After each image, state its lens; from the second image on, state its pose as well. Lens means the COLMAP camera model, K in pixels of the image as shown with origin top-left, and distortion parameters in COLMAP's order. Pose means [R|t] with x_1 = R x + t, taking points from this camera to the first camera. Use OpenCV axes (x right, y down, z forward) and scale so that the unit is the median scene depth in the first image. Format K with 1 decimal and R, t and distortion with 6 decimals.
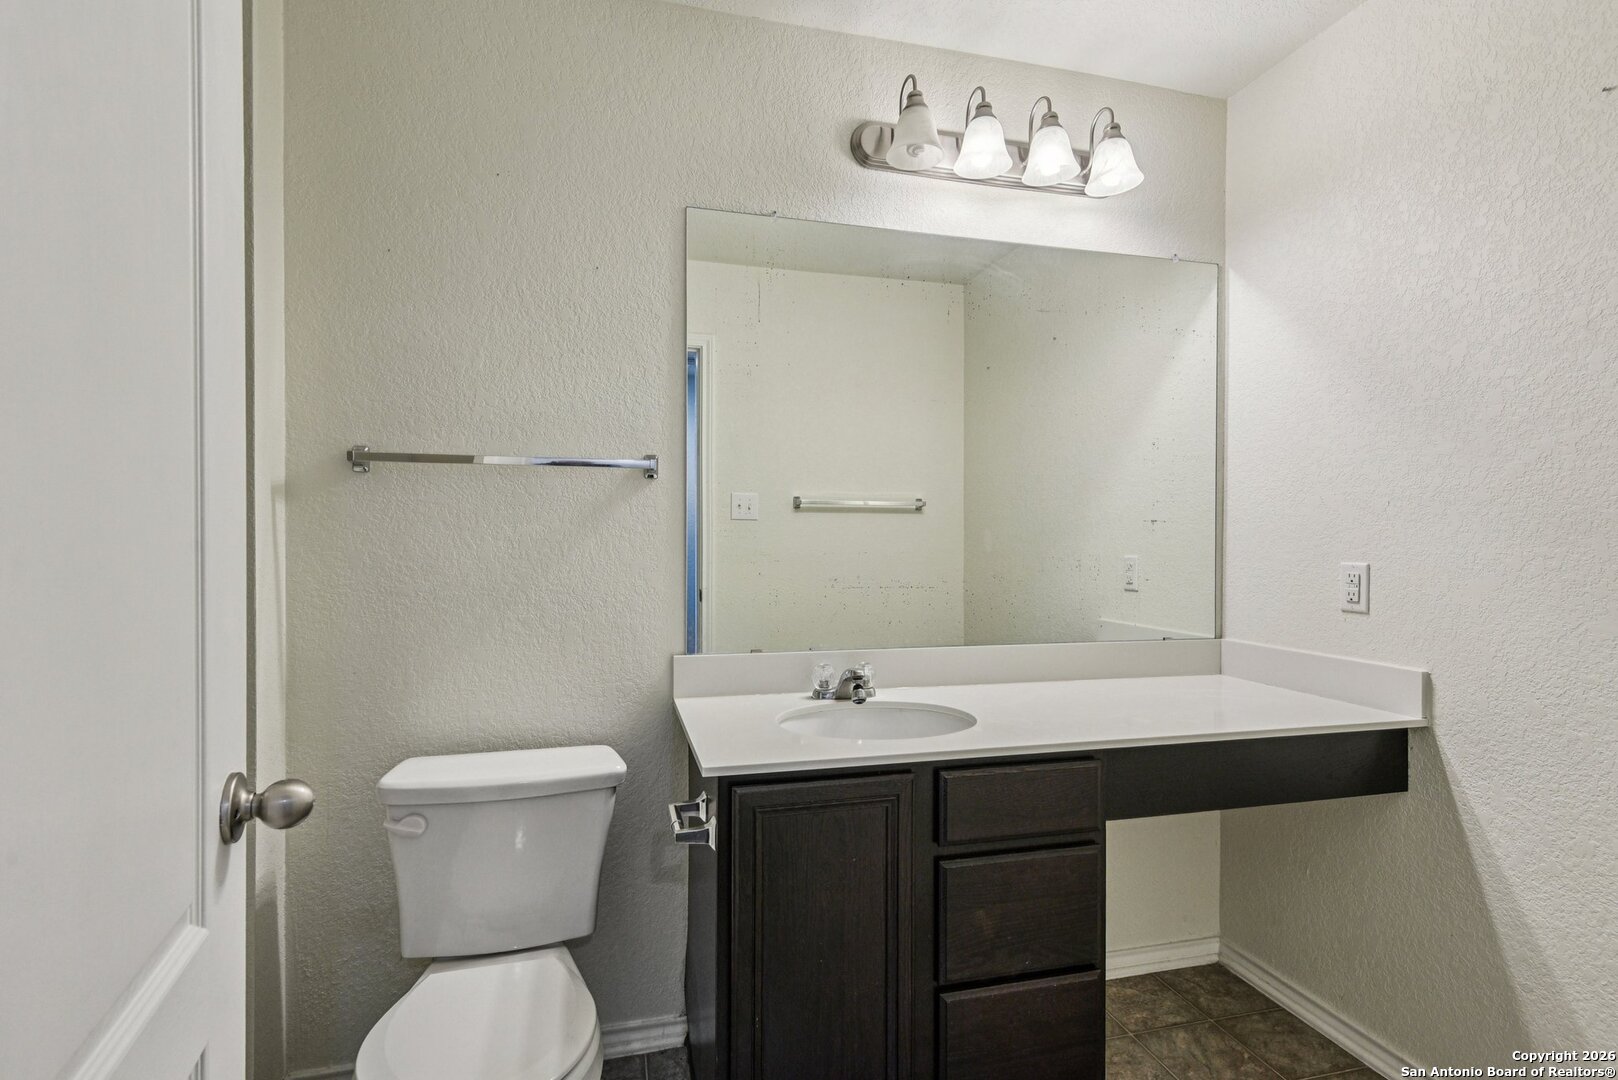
lens RADIAL K [[766.0, 0, 809.6], [0, 766.0, 543.5], [0, 0, 1]] dist [0.003762, -0.000028]
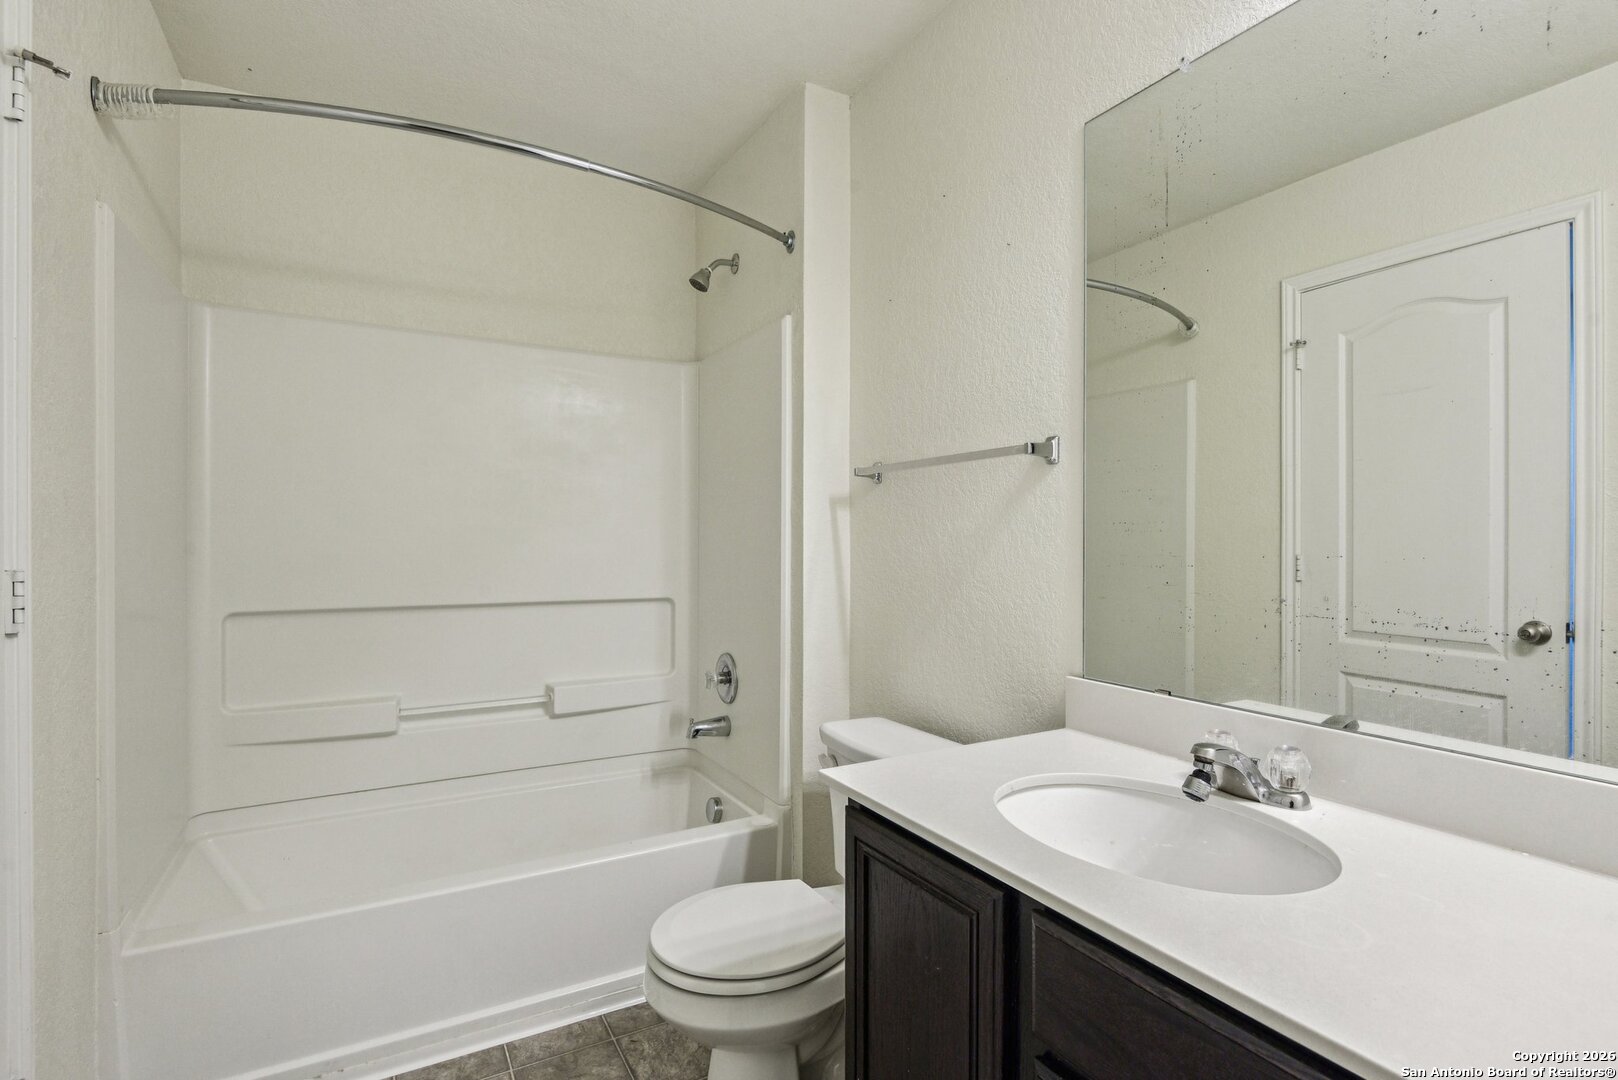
lens RADIAL K [[766.0, 0, 808.3], [0, 766.0, 536.7], [0, 0, 1]] dist [0.003762, -0.000028]
pose [[0.273826, -0.002467, -0.961776, 0.718291], [-0.008105, 0.999955, -0.004873, 0.004014], [0.961745, 0.009129, 0.273793, 0.665555]]
